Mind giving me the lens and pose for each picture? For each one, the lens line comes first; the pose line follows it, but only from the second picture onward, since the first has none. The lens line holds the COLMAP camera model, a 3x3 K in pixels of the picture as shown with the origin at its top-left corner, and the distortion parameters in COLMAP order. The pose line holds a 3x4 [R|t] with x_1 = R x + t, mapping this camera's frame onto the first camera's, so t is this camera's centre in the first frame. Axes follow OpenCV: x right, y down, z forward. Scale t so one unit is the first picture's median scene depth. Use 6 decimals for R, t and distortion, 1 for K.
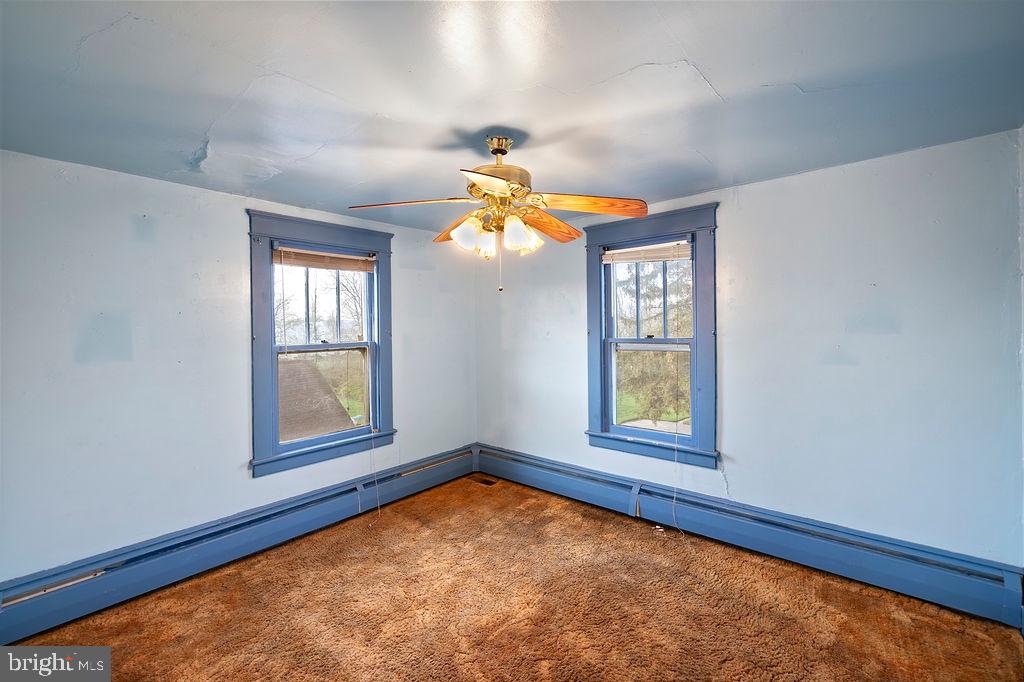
lens RADIAL K [[436.2, 0, 510.0], [0, 436.2, 337.9], [0, 0, 1]] dist [-0.000250, 0.000161]
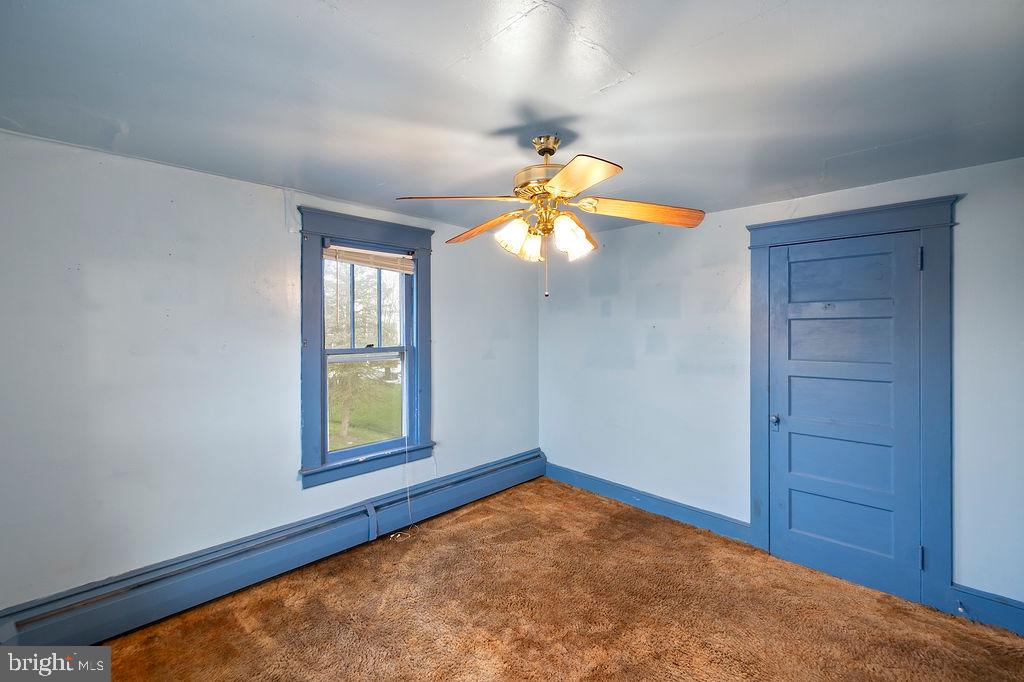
lens RADIAL K [[436.2, 0, 506.3], [0, 436.2, 341.5], [0, 0, 1]] dist [-0.000250, 0.000161]
pose [[0.057782, -0.010835, 0.998270, -0.619624], [0.028633, 0.999548, 0.009192, -0.012827], [-0.997919, 0.028053, 0.058066, 0.649148]]
